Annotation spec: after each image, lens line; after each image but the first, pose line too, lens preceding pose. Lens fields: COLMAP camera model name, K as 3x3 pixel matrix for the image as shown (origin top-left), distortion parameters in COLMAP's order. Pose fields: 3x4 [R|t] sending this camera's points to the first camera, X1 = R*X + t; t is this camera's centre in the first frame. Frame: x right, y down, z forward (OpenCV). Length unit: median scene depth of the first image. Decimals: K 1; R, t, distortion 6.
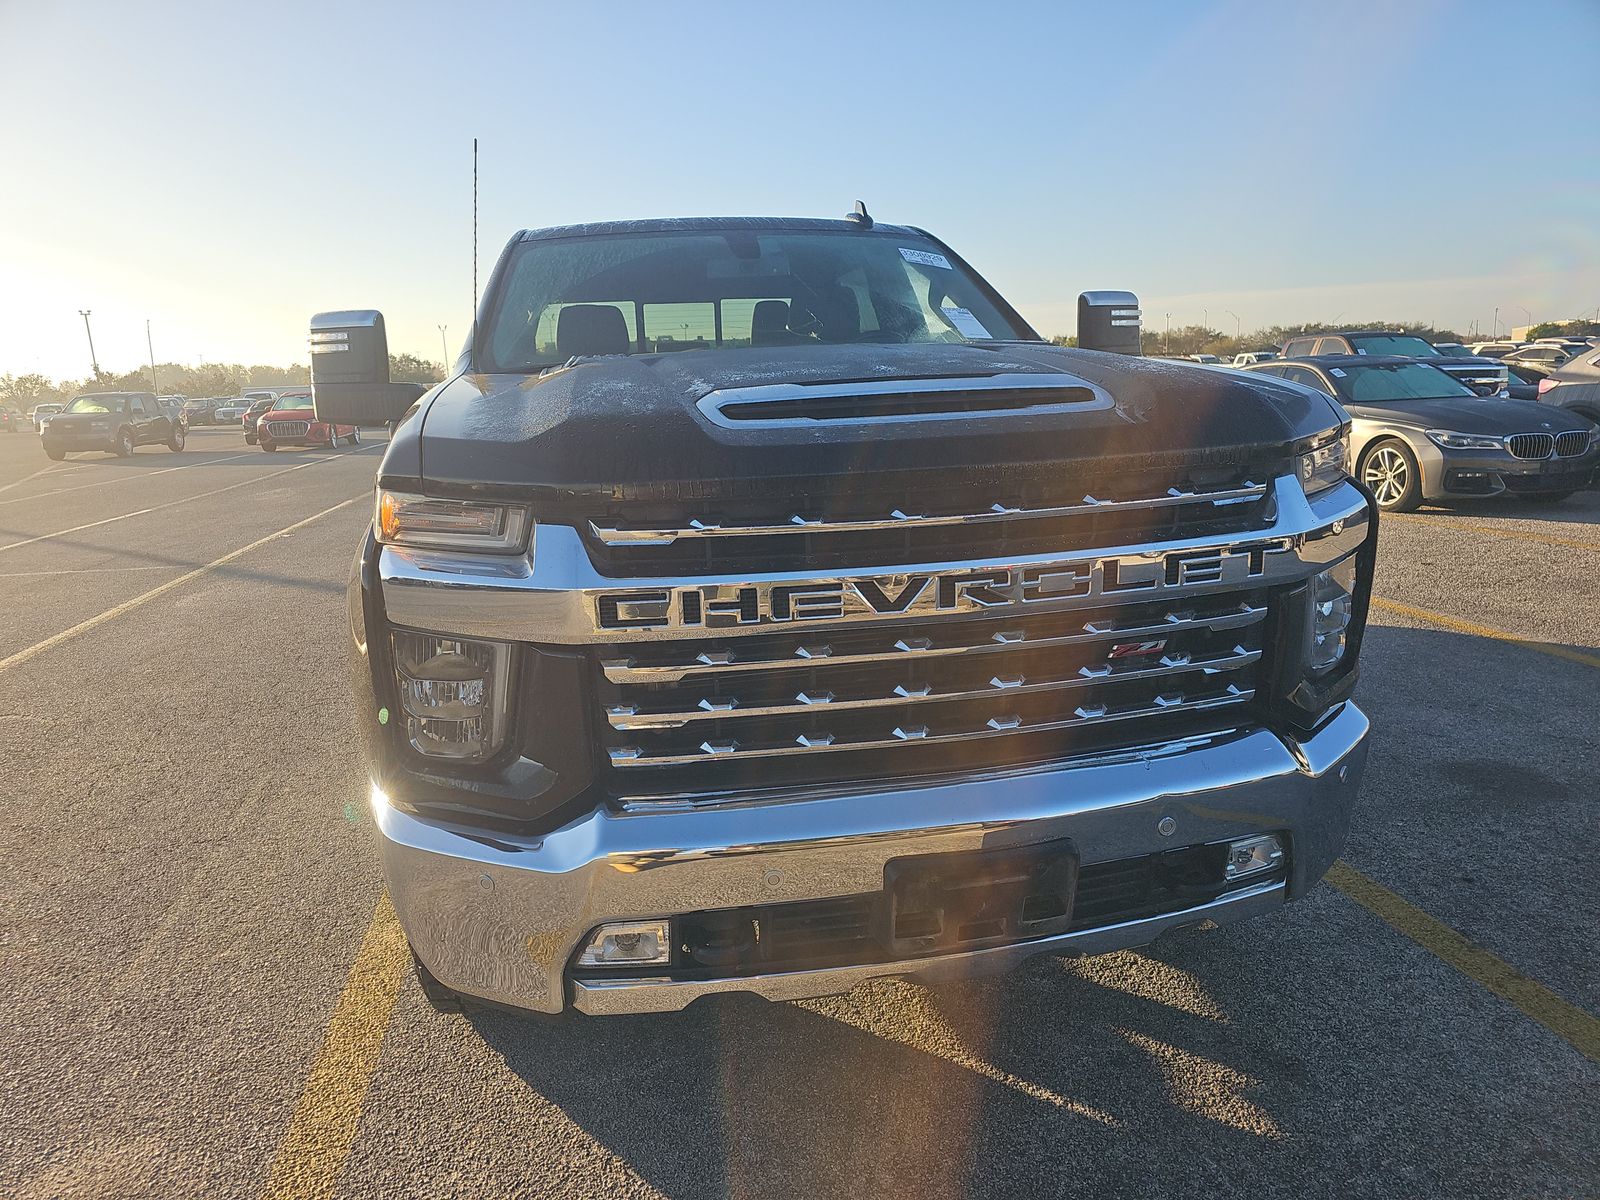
lens RADIAL K [[1078.9, 0, 801.6], [0, 1078.9, 604.0], [0, 0, 1]] dist [0.018120, -0.026055]
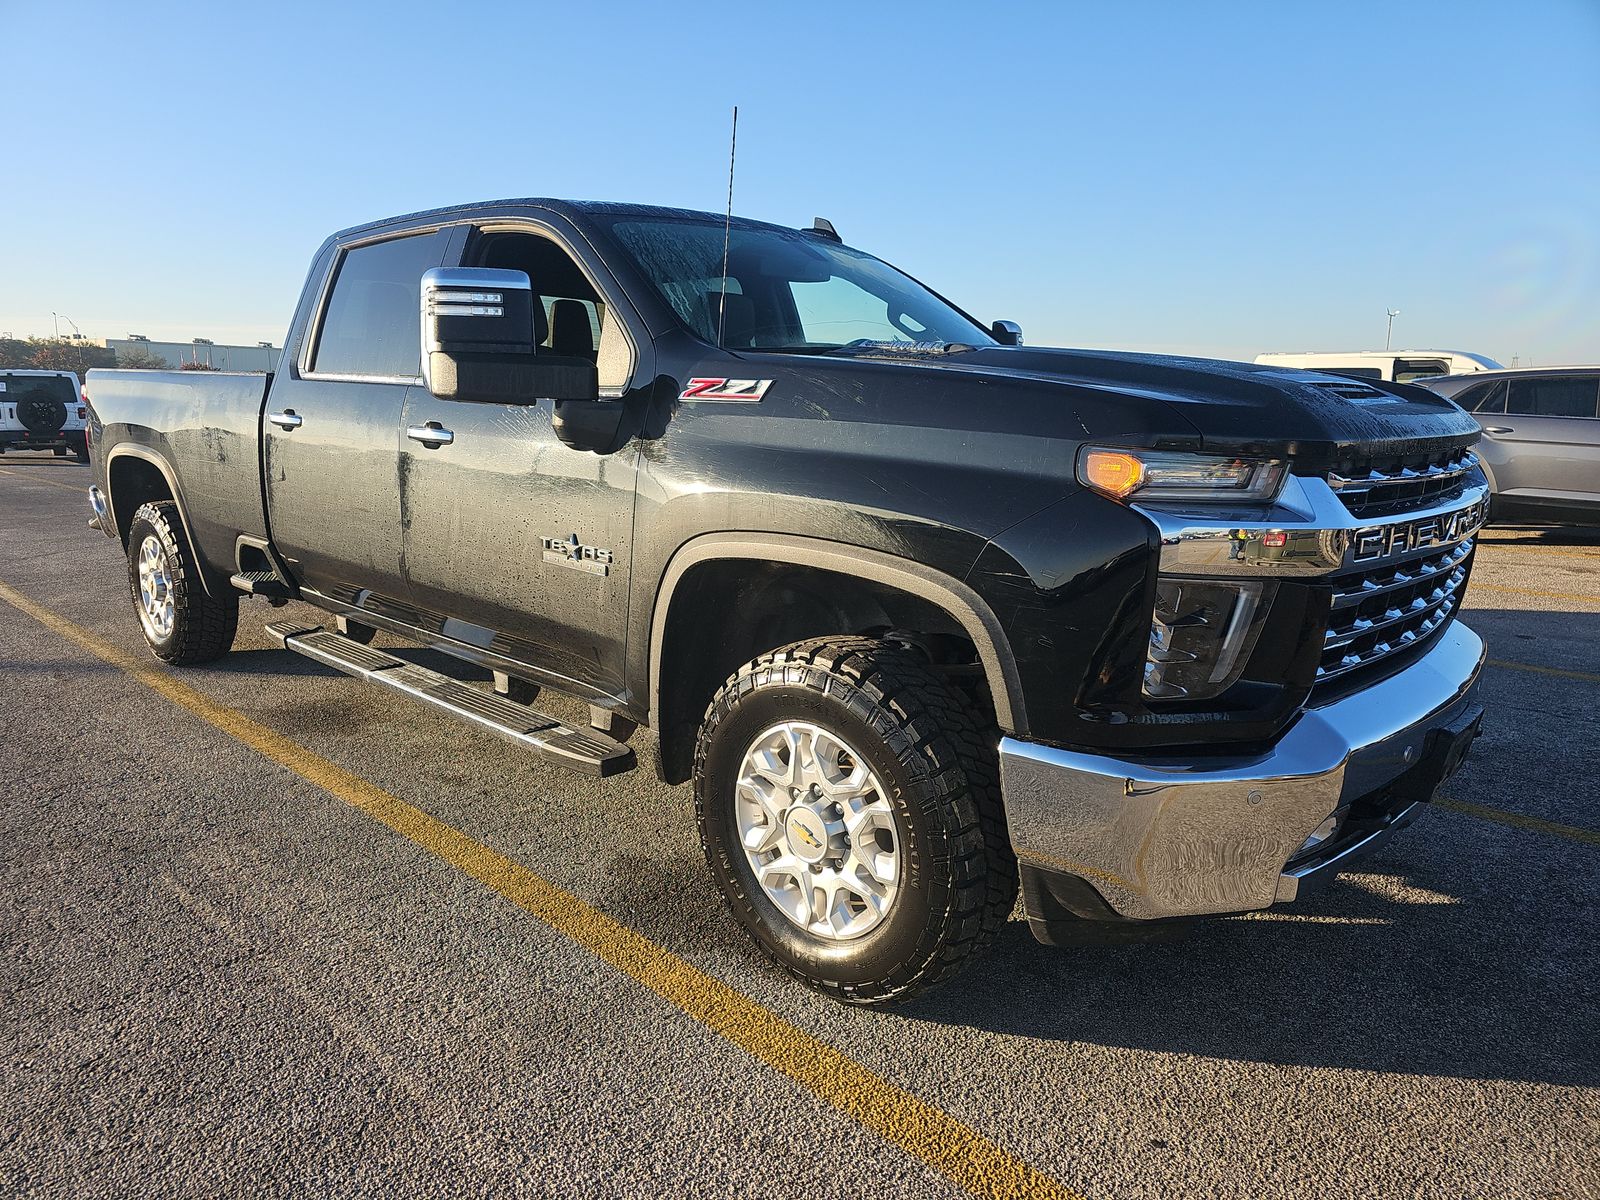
lens RADIAL K [[1078.9, 0, 802.1], [0, 1078.9, 597.1], [0, 0, 1]] dist [0.018120, -0.026055]
pose [[0.823853, -0.073613, 0.562003, -1.032553], [0.088040, 0.996116, 0.001415, 0.005867], [-0.559924, 0.048313, 0.827134, 0.261036]]
